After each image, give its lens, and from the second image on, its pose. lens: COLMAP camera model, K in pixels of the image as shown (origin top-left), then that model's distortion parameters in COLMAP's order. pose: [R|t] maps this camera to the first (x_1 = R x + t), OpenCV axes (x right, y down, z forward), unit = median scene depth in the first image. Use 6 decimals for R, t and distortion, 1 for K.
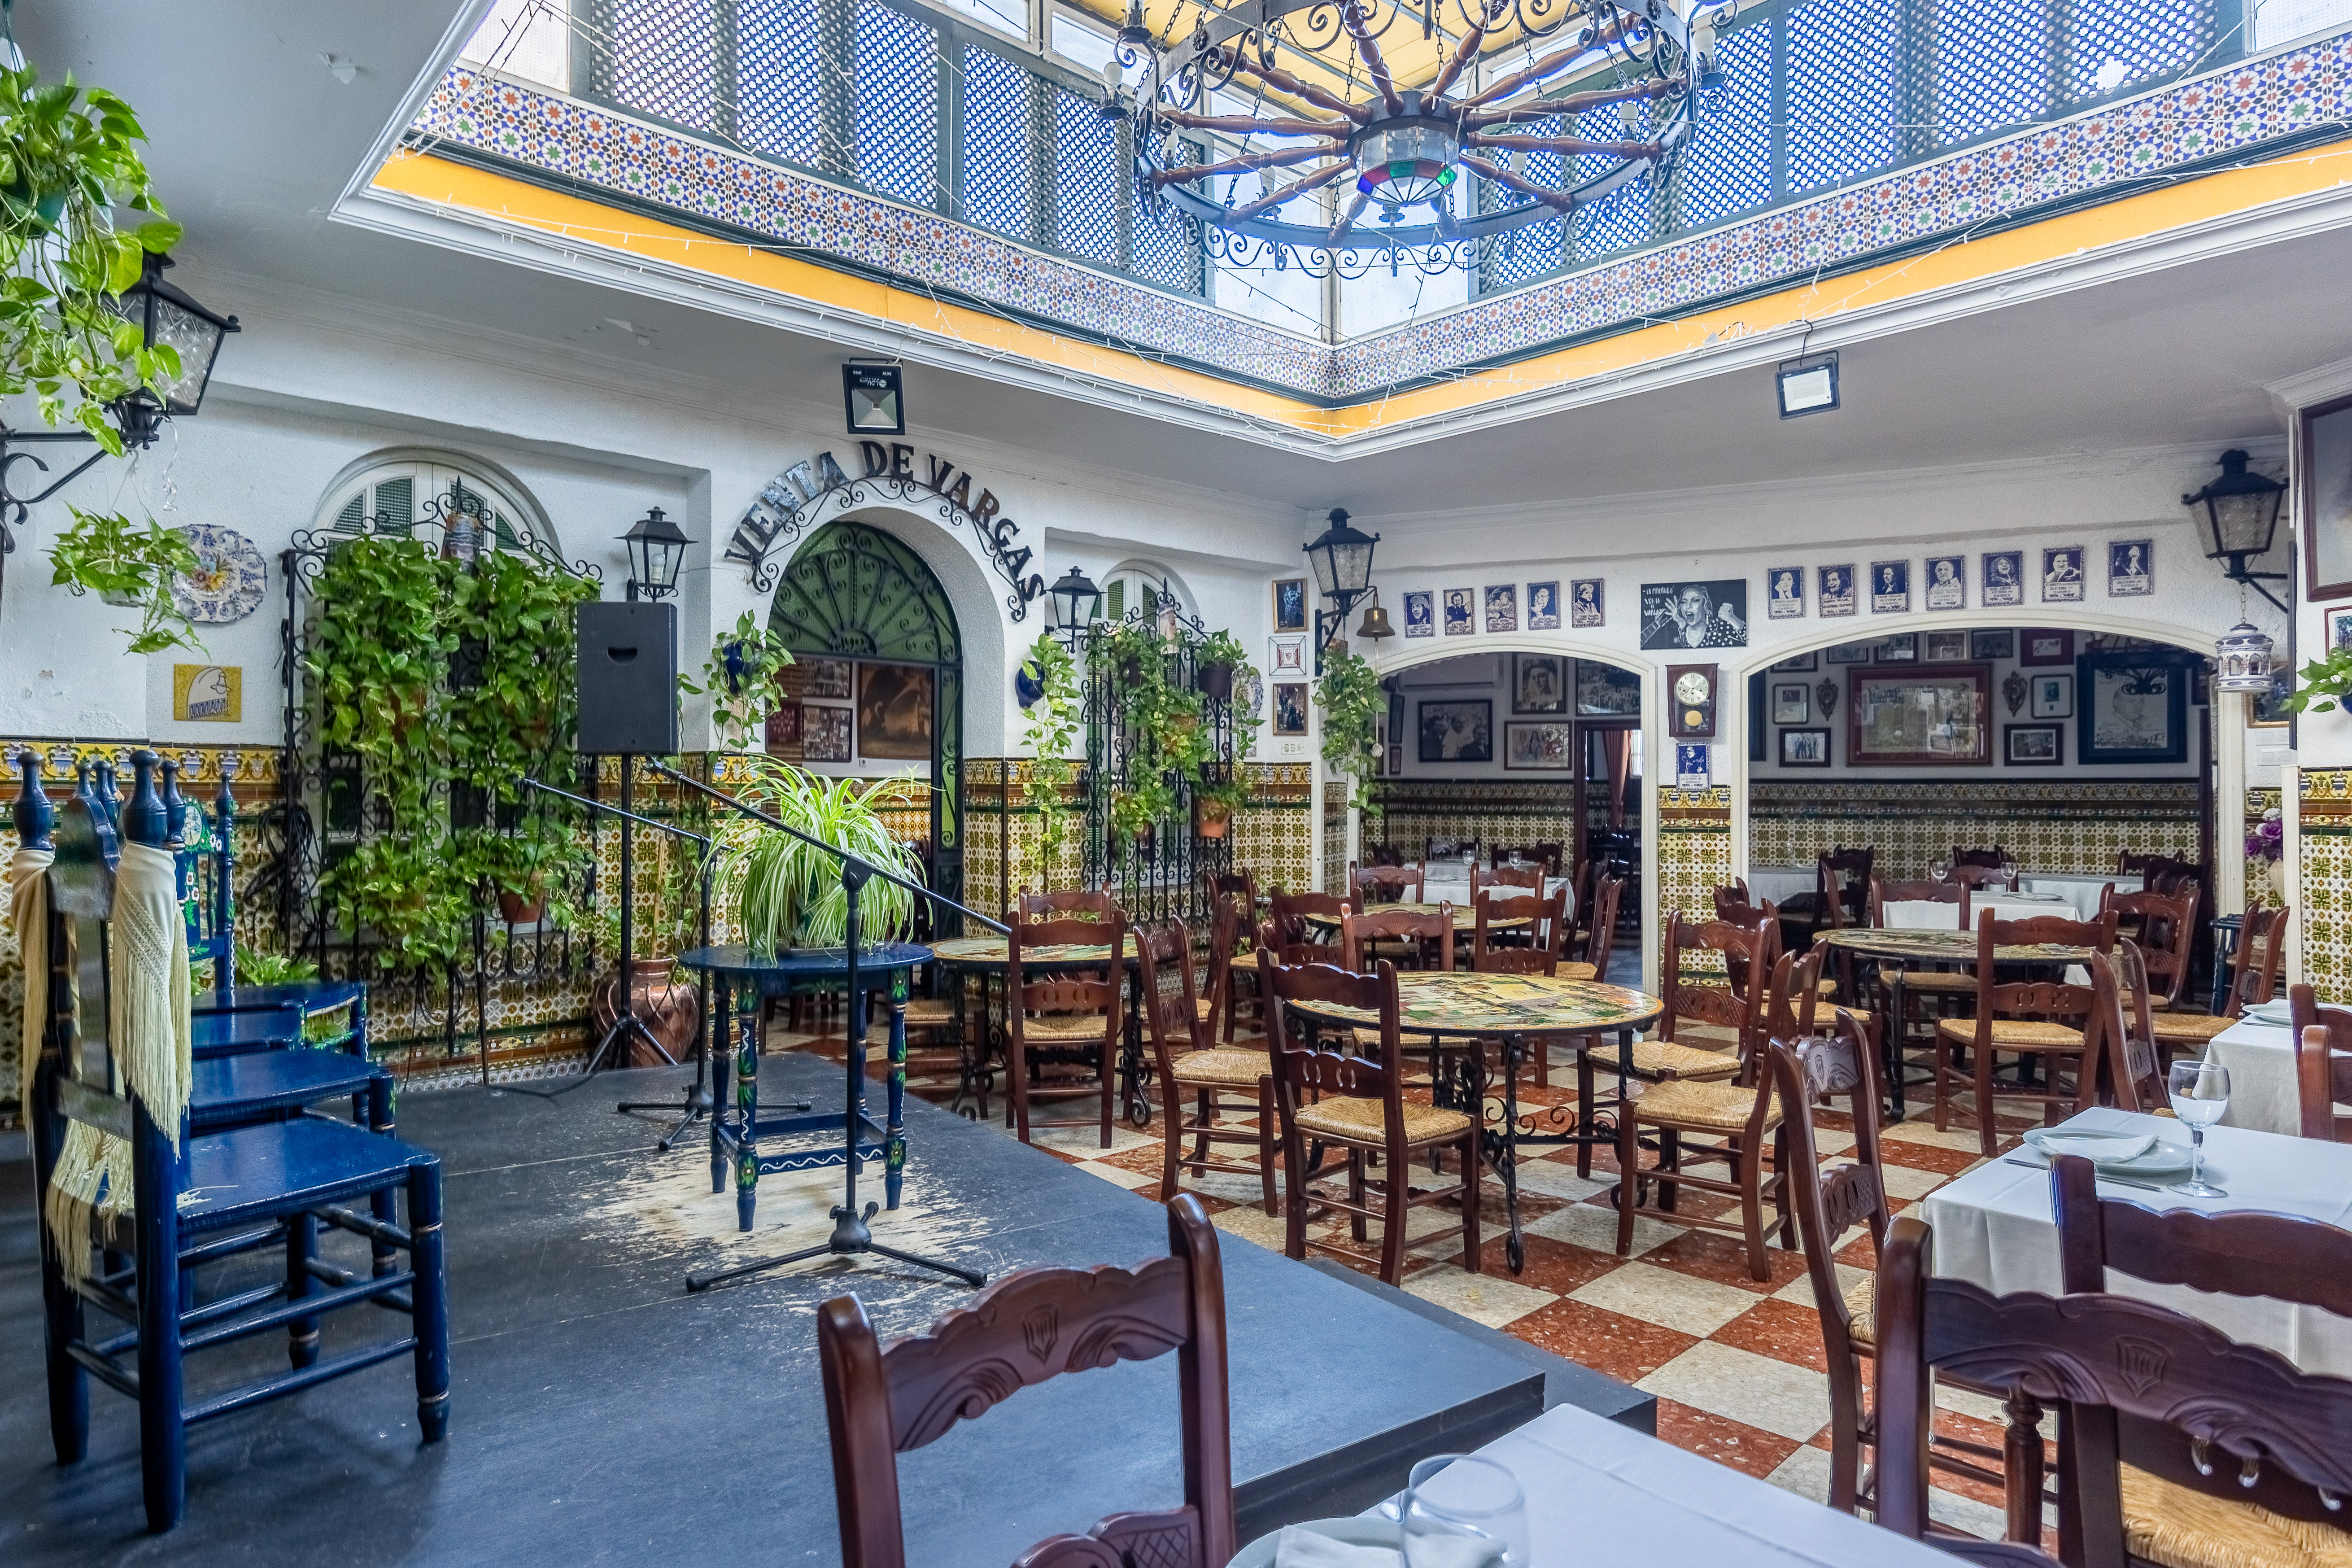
lens RADIAL K [[1370.3, 0, 1197.7], [0, 1370.3, 782.1], [0, 0, 1]] dist [-0.006878, 0.000664]
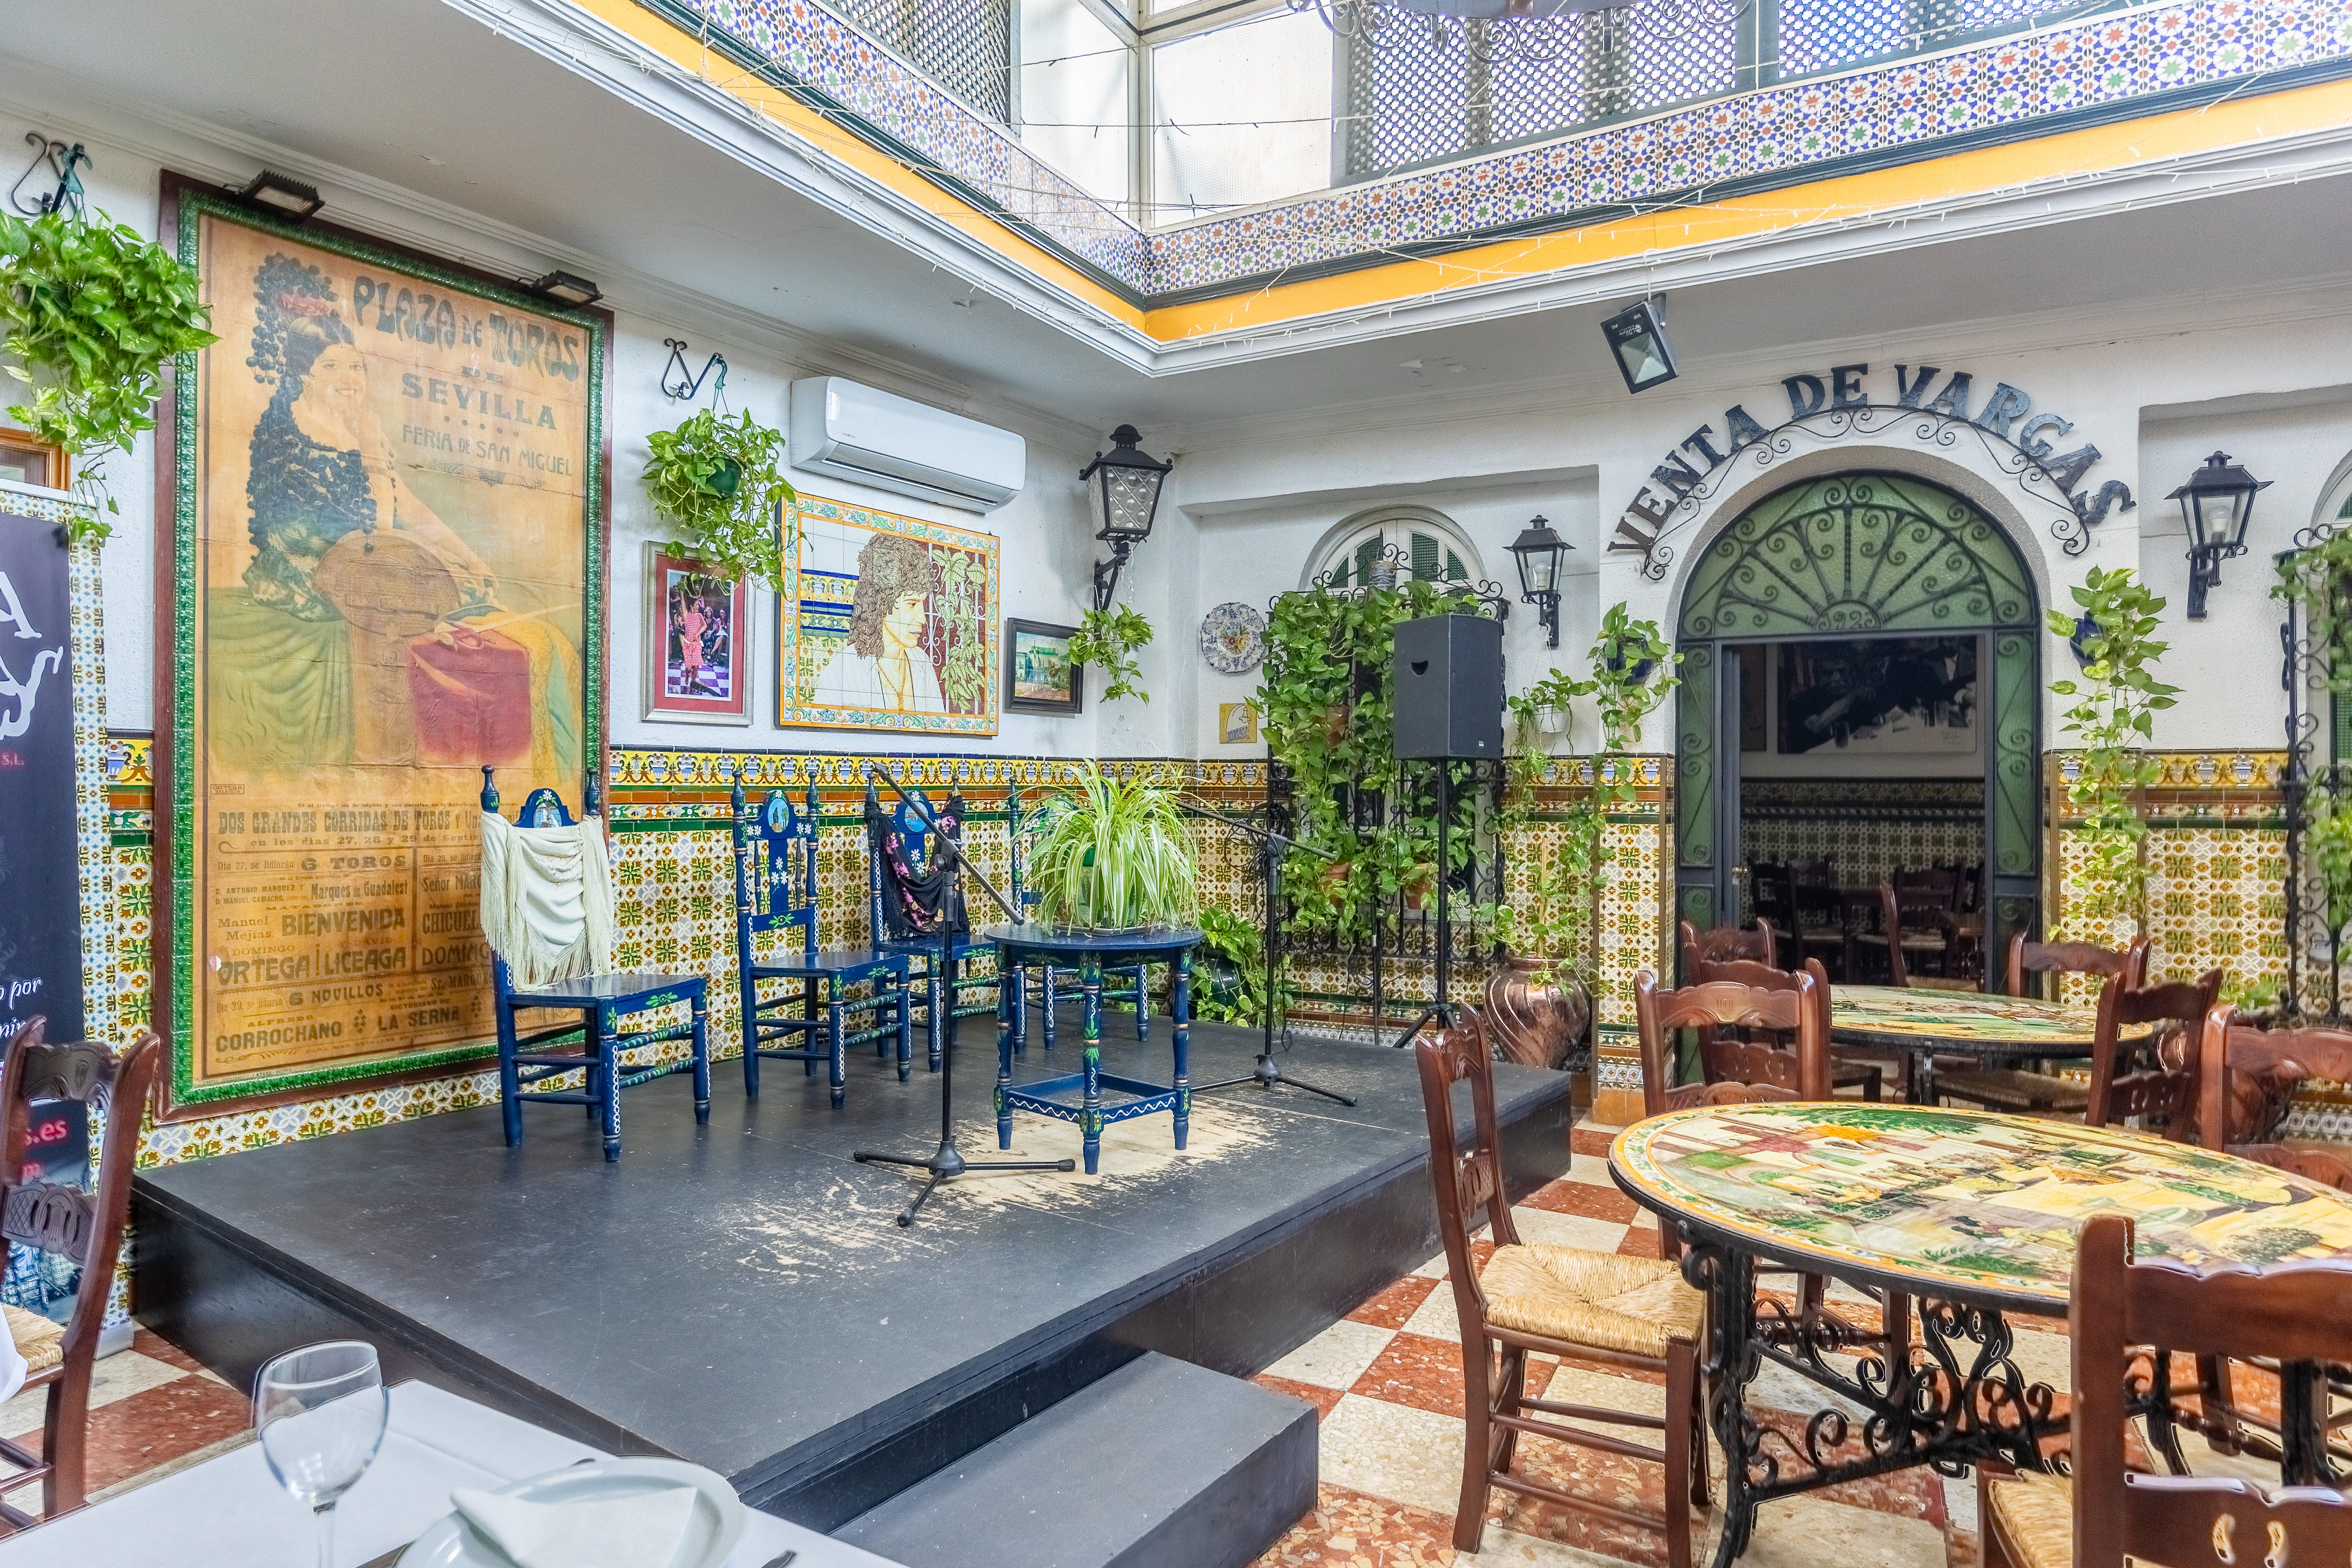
lens RADIAL K [[1370.3, 0, 1195.2], [0, 1370.3, 796.0], [0, 0, 1]] dist [-0.006878, 0.000664]
pose [[0.302360, 0.002187, -0.953191, 0.472945], [-0.000822, 0.999998, 0.002034, 0.005499], [0.953193, 0.000169, 0.302361, 0.423802]]
